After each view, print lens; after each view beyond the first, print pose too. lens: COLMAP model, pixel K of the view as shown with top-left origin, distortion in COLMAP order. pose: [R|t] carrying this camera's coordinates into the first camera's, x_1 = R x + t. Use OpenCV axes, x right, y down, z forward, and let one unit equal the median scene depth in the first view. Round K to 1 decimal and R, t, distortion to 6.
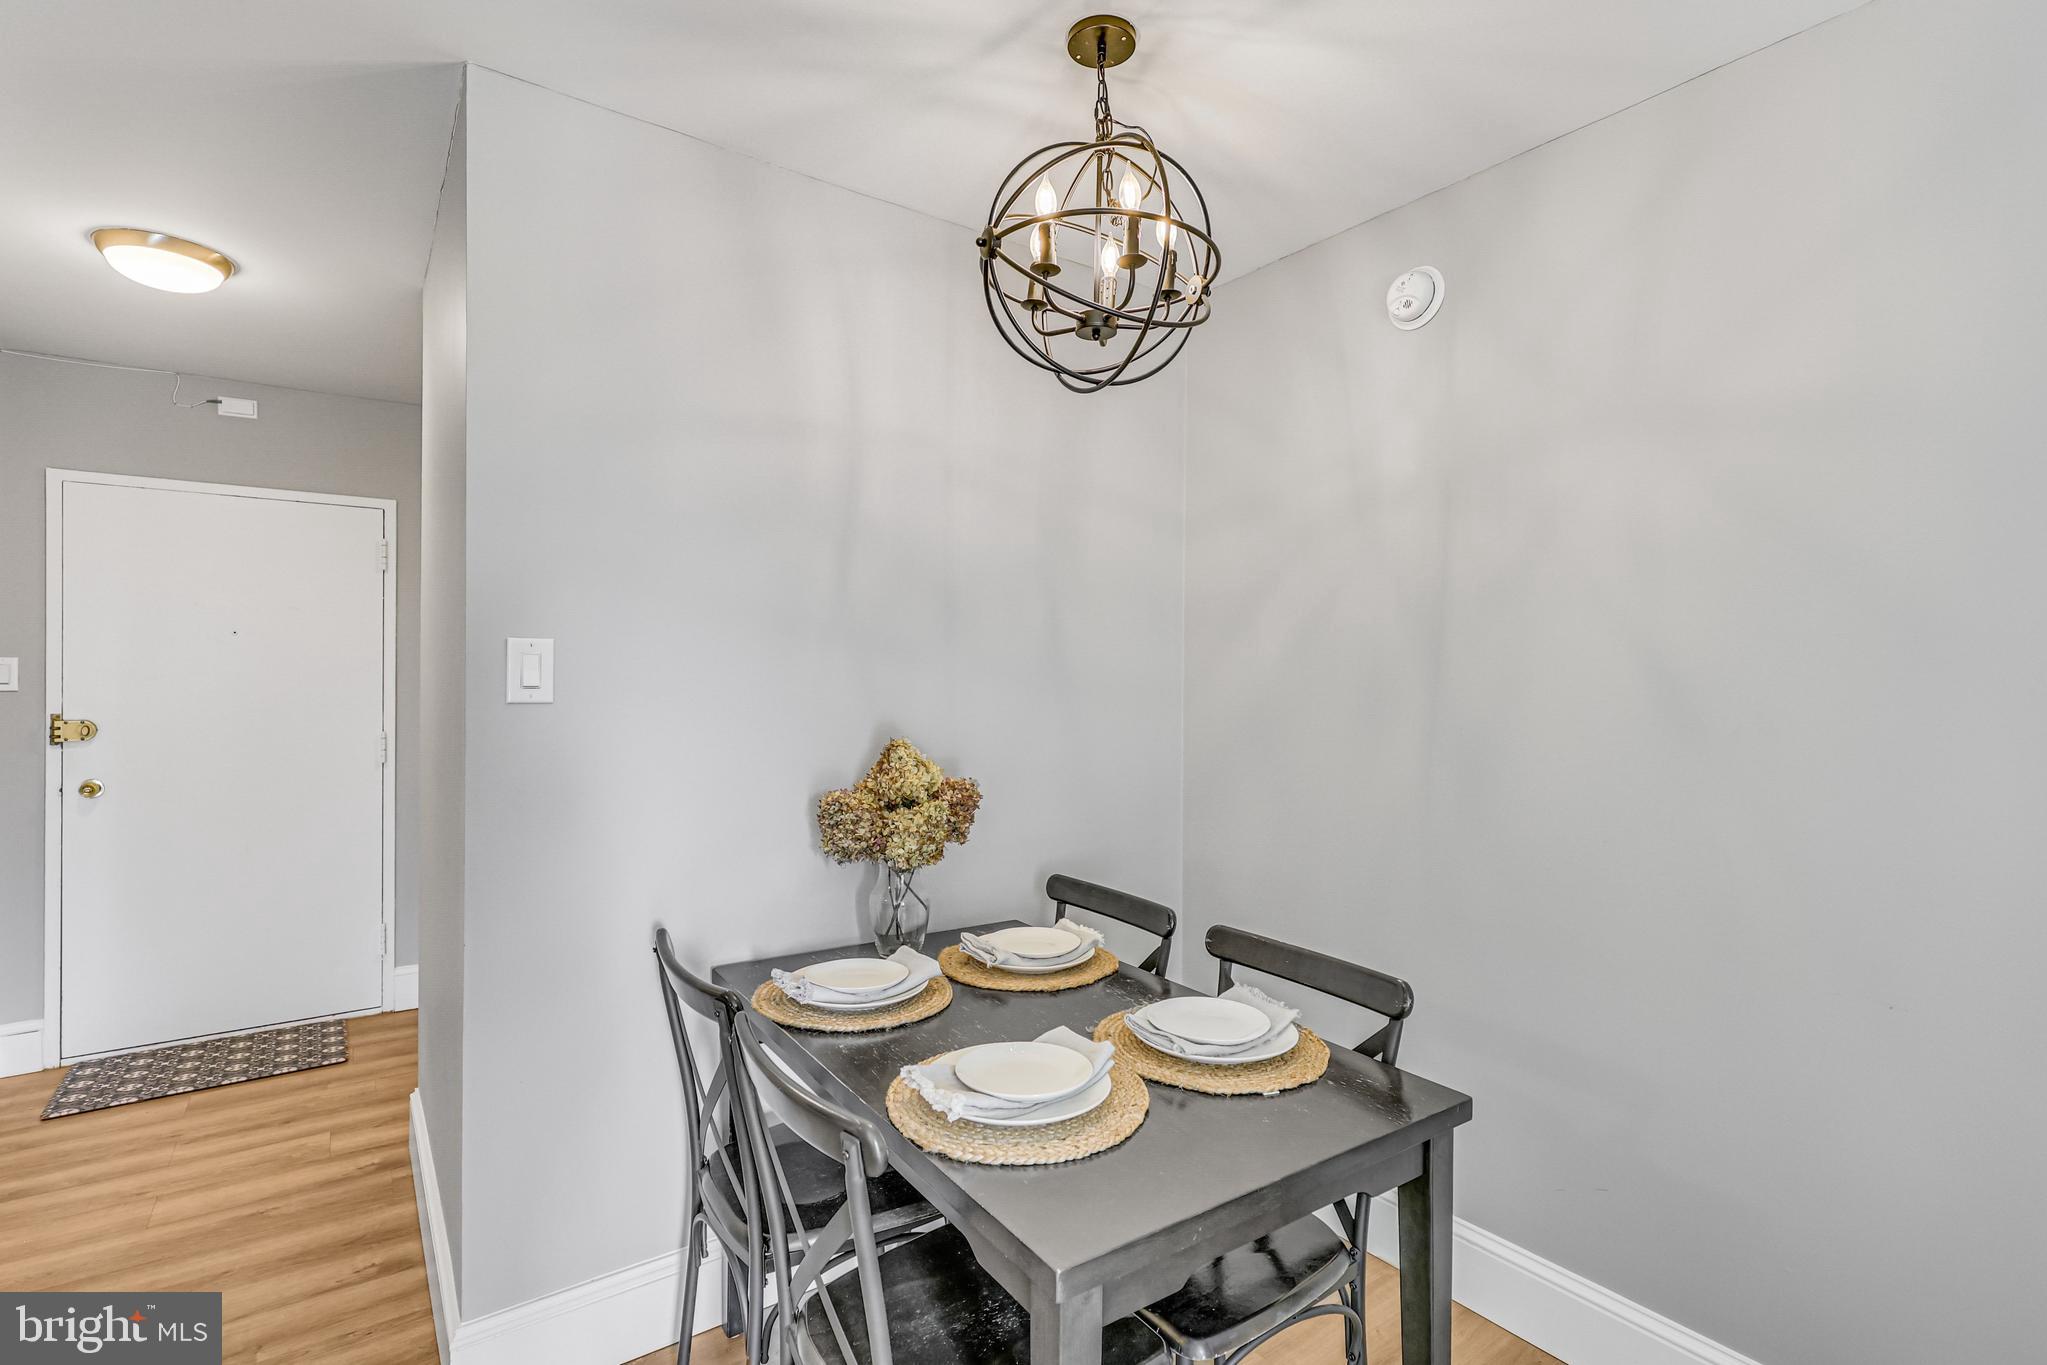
lens RADIAL K [[963.4, 0, 1050.5], [0, 963.4, 678.3], [0, 0, 1]] dist [-0.001032, -0.000316]
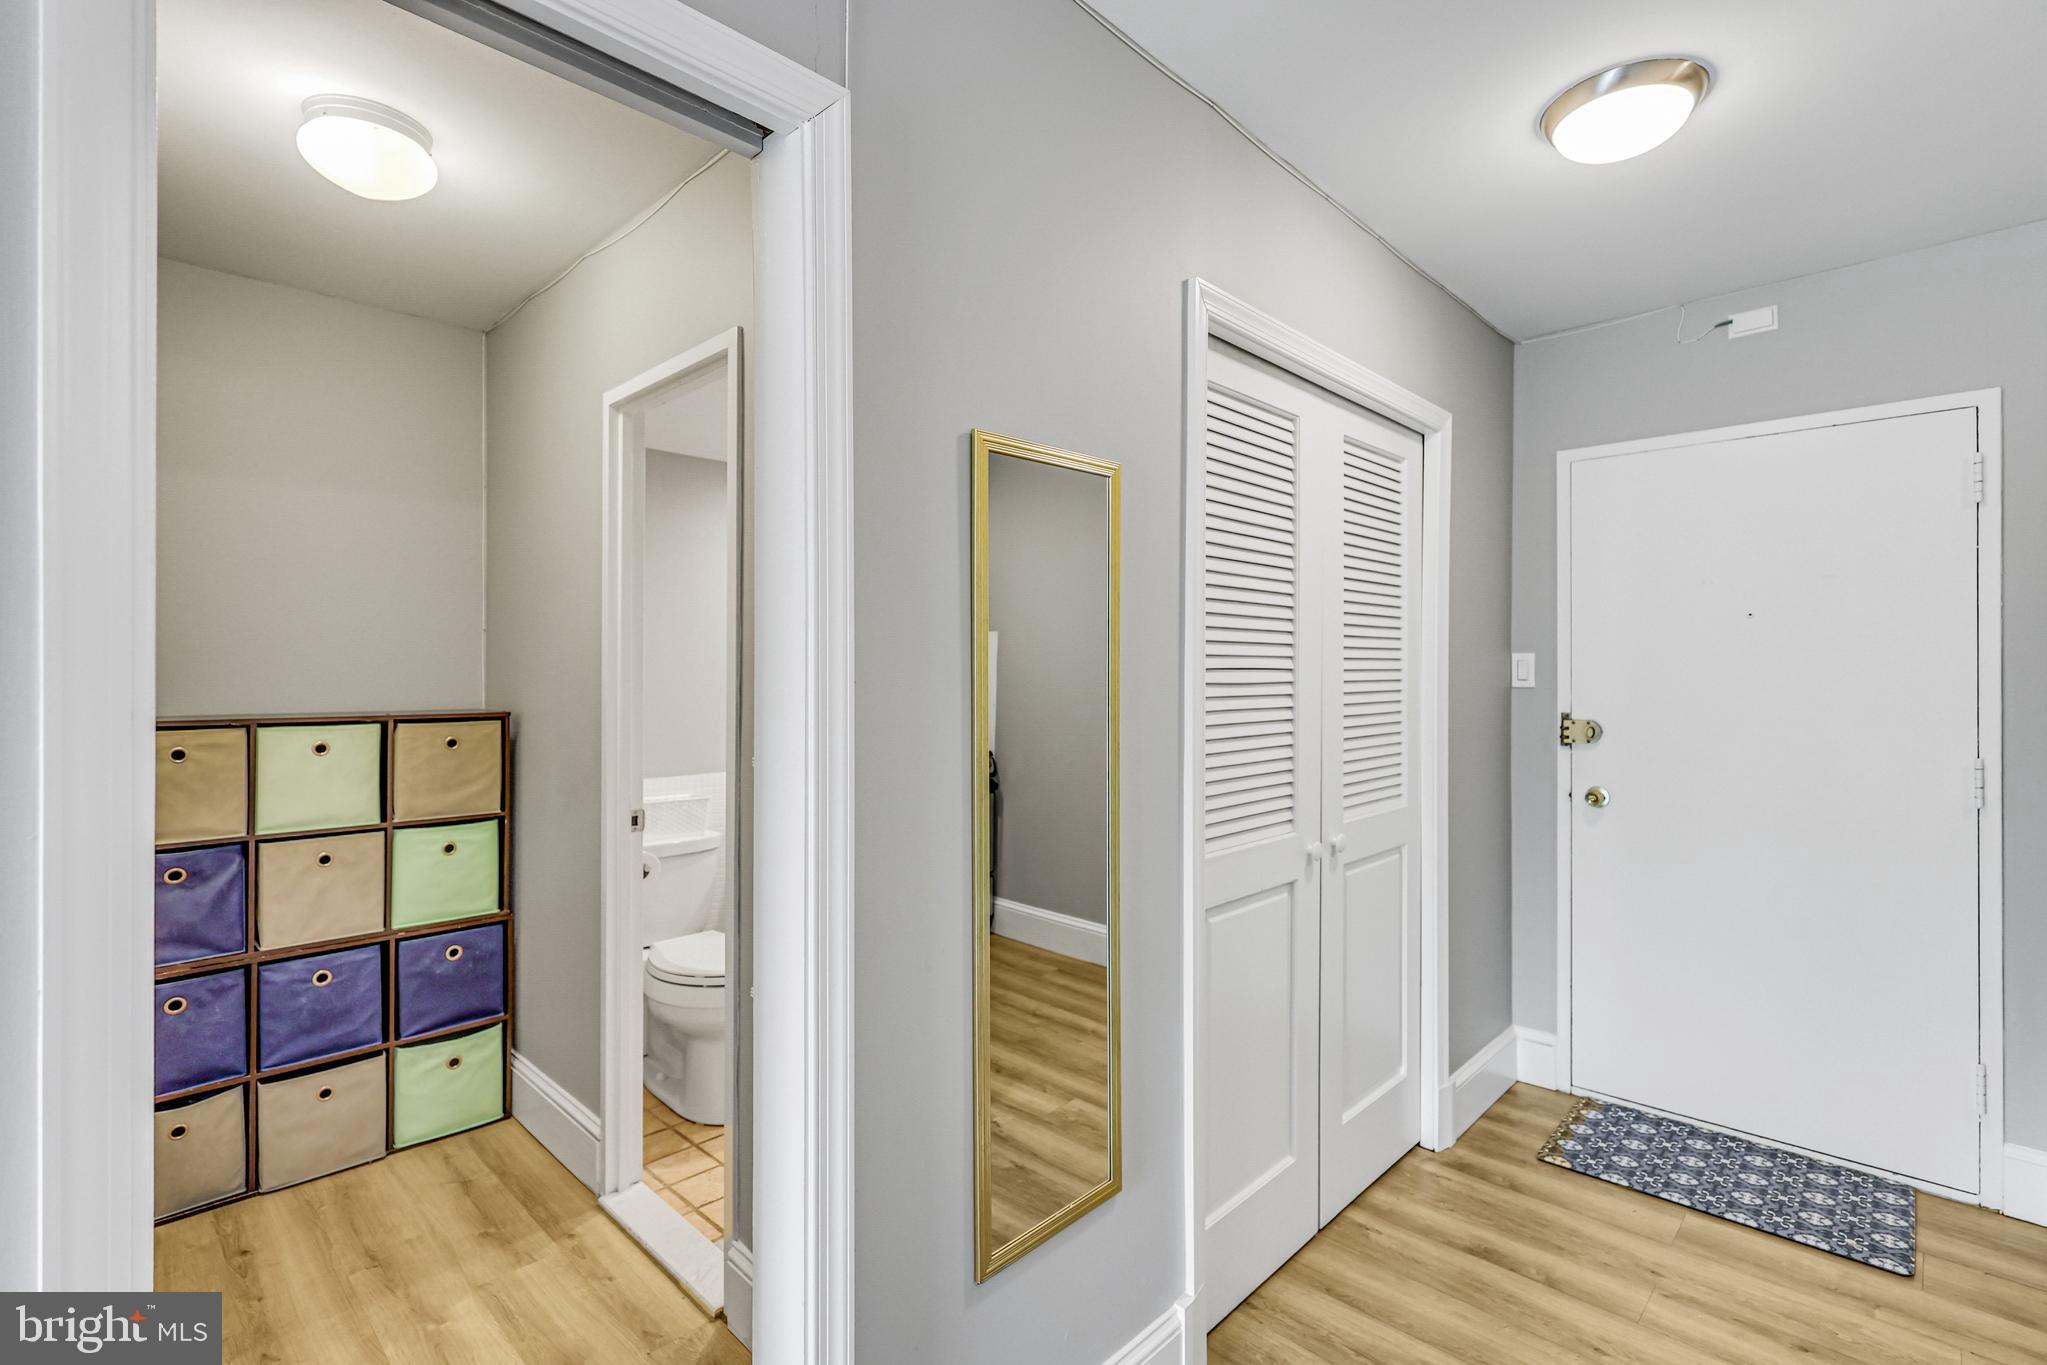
lens RADIAL K [[937.6, 0, 1020.8], [0, 937.6, 669.9], [0, 0, 1]] dist [0.000512, -0.000930]
pose [[0.159320, -0.008786, -0.987188, -0.218803], [-0.002548, 0.999953, -0.009311, 0.005313], [0.987224, 0.003999, 0.159290, 0.331609]]
